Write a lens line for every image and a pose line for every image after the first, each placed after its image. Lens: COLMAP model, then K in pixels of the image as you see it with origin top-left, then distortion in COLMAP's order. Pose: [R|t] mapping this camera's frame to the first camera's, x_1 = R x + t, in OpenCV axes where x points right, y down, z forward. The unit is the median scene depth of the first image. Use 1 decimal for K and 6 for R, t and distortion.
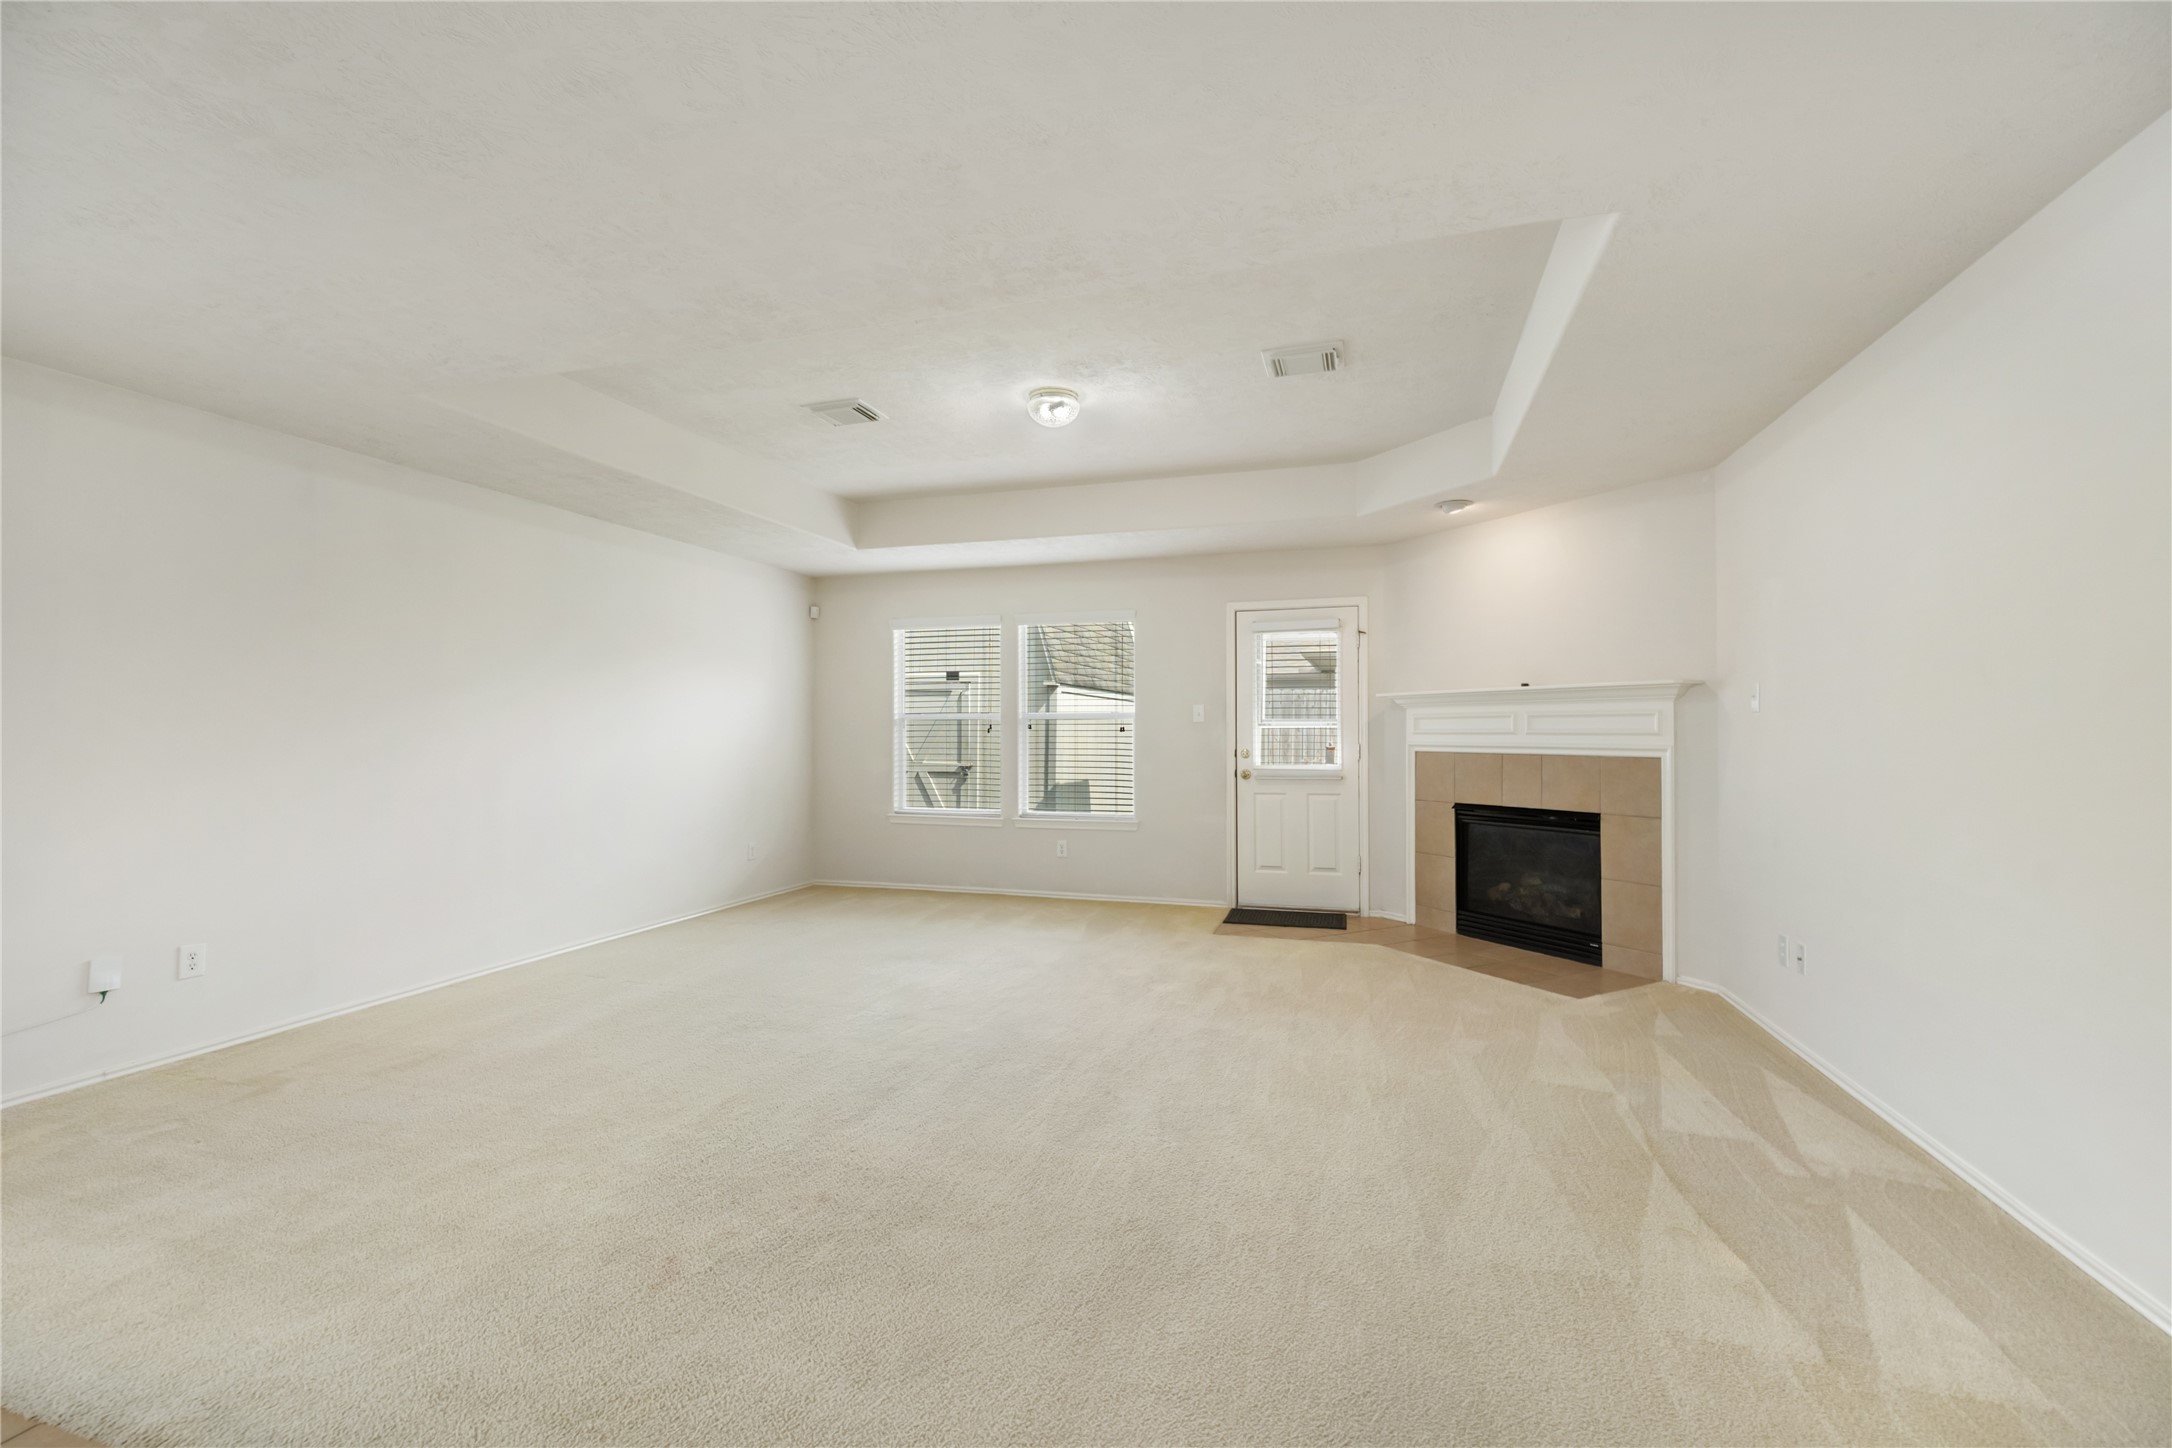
lens RADIAL K [[939.7, 0, 1082.5], [0, 939.7, 727.3], [0, 0, 1]] dist [0.004288, -0.000312]
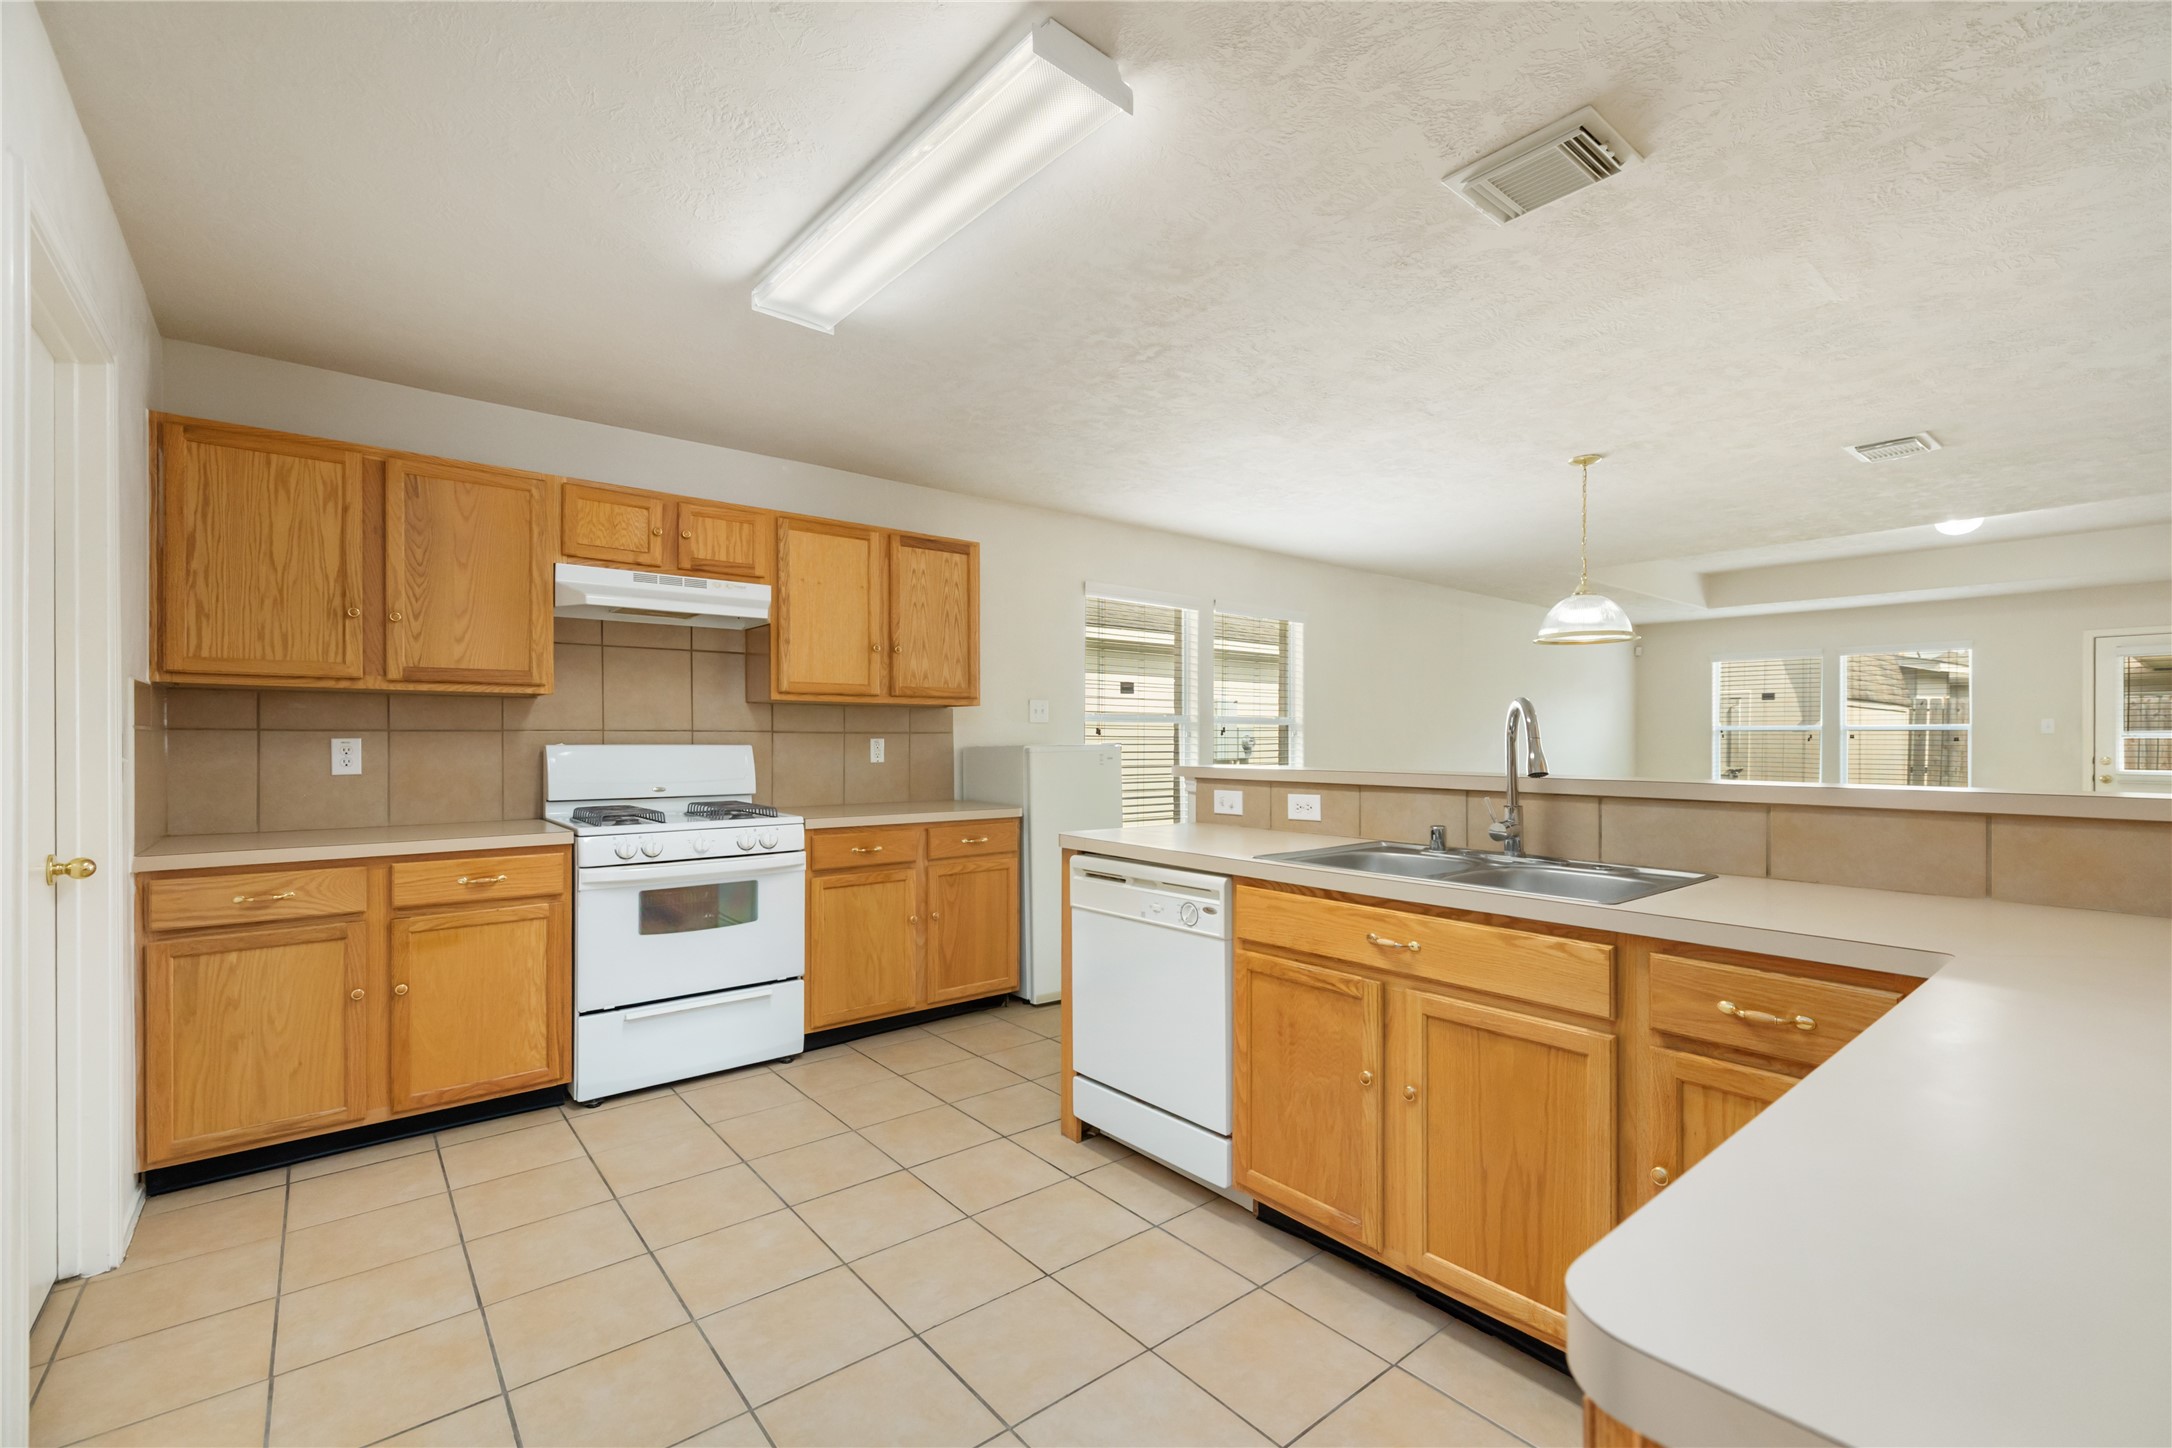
lens RADIAL K [[939.7, 0, 1084.4], [0, 939.7, 733.5], [0, 0, 1]] dist [0.004288, -0.000312]
pose [[0.837943, 0.004582, -0.545738, -0.265298], [-0.005255, 0.999986, 0.000327, 0.000630], [0.545732, 0.002594, 0.837956, -0.707668]]
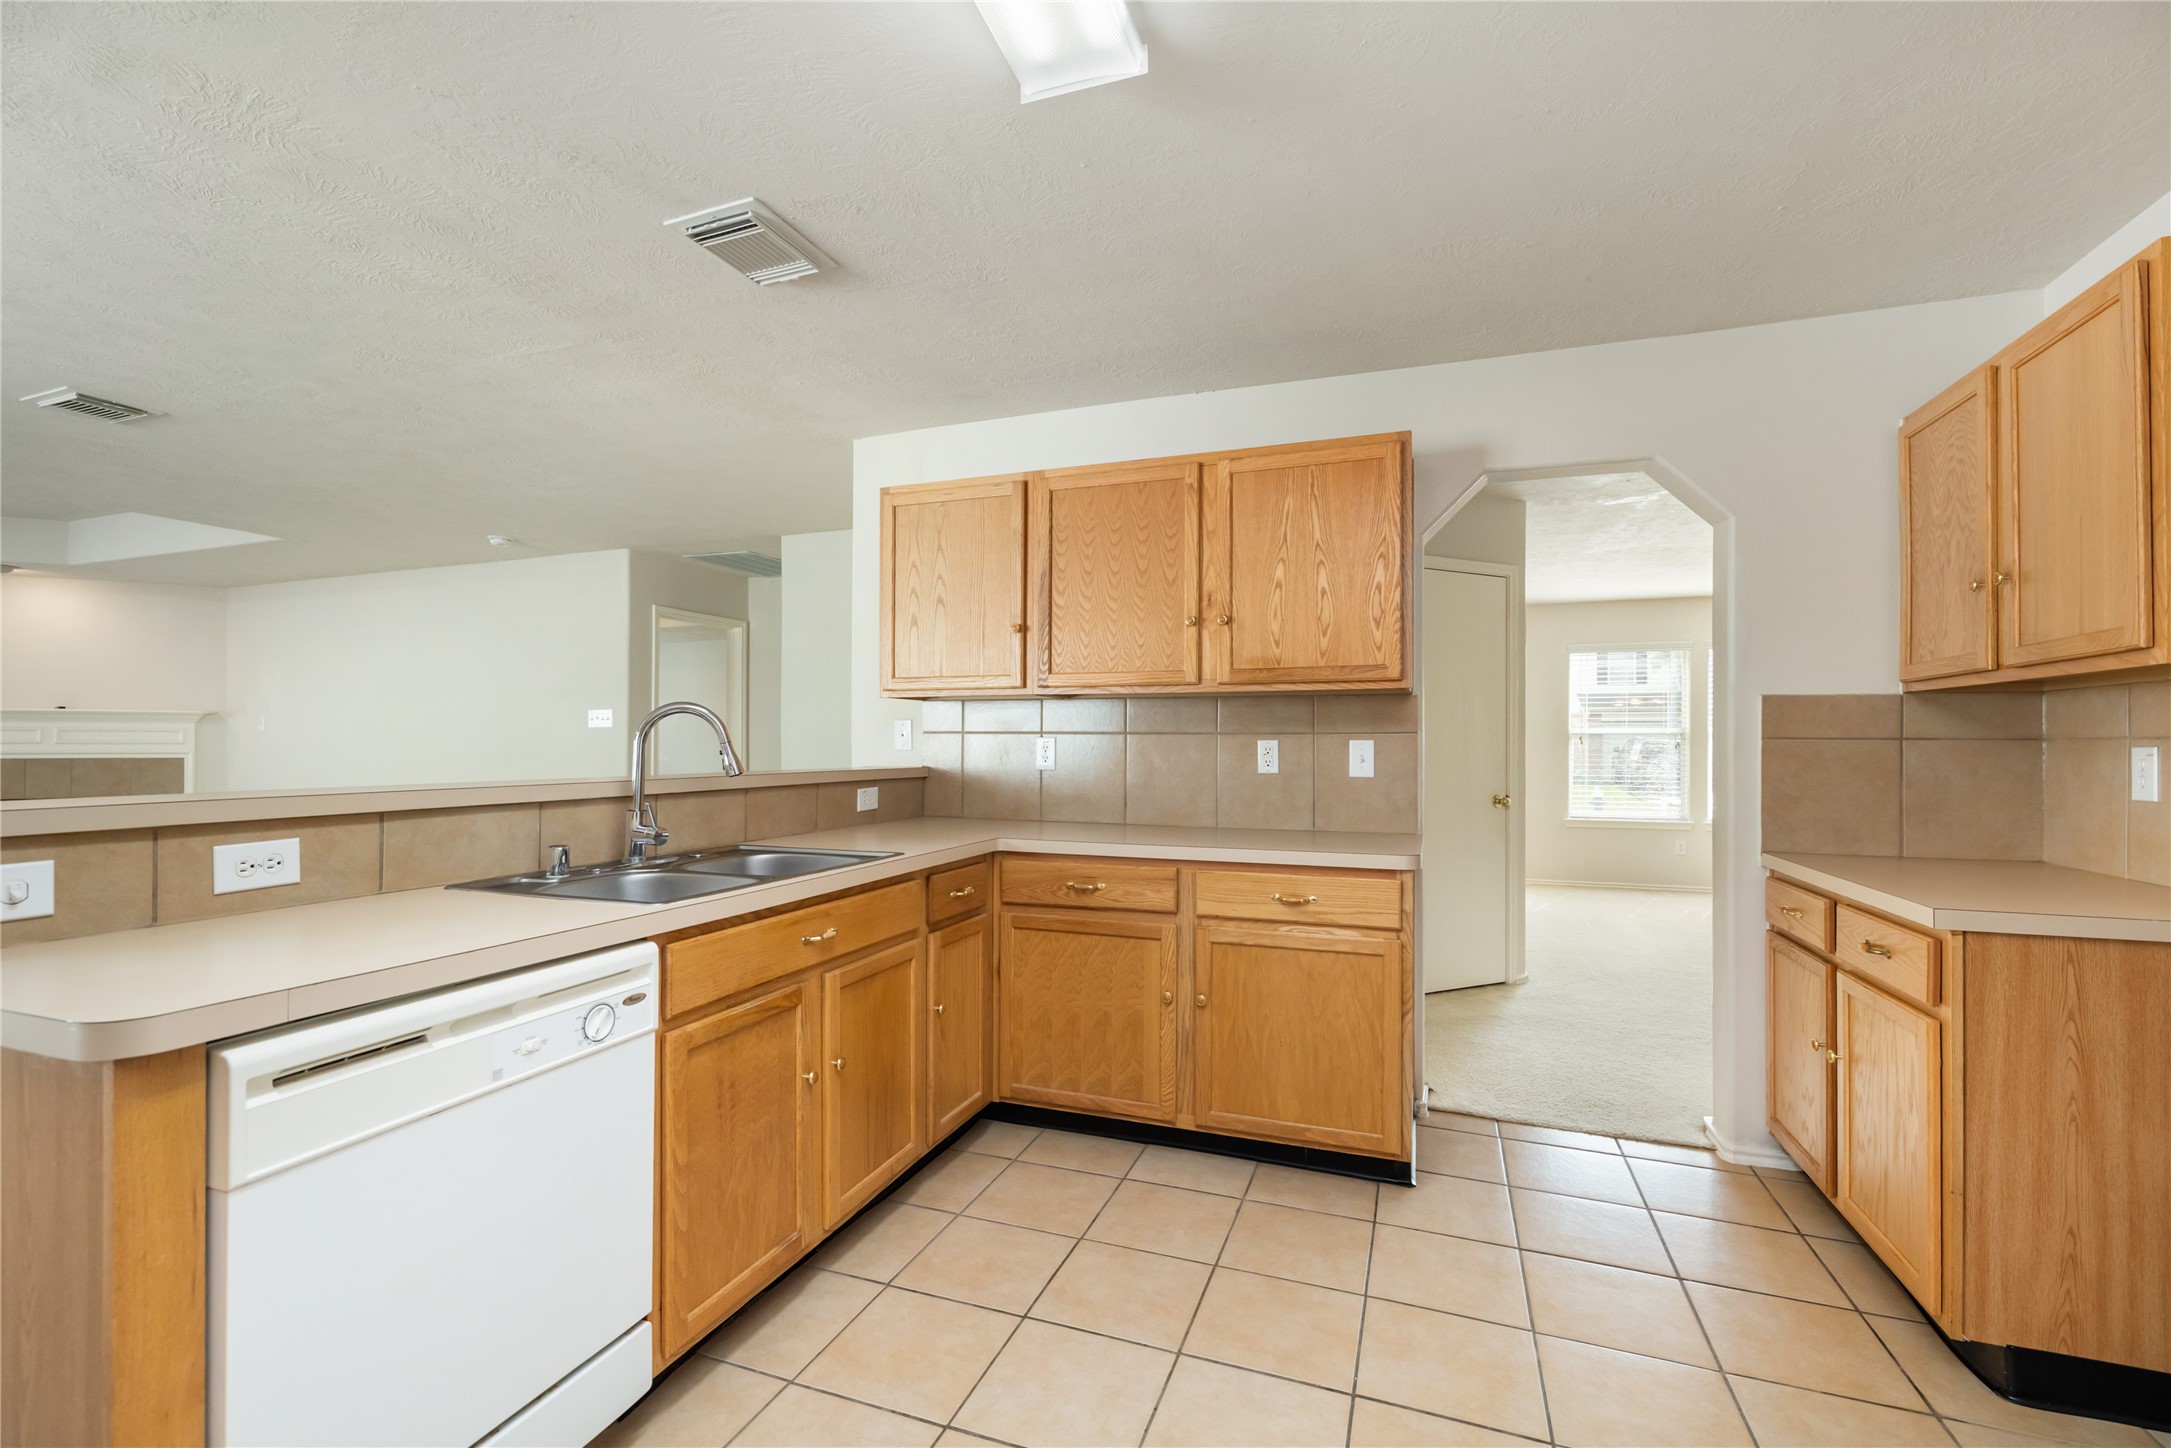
lens RADIAL K [[939.2, 0, 1081.2], [0, 939.2, 734.8], [0, 0, 1]] dist [0.004288, -0.000312]
pose [[0.050818, 0.011853, 0.998638, -0.712182], [-0.004471, 0.999922, -0.011641, 0.003225], [-0.998698, -0.003873, 0.050867, -0.477678]]
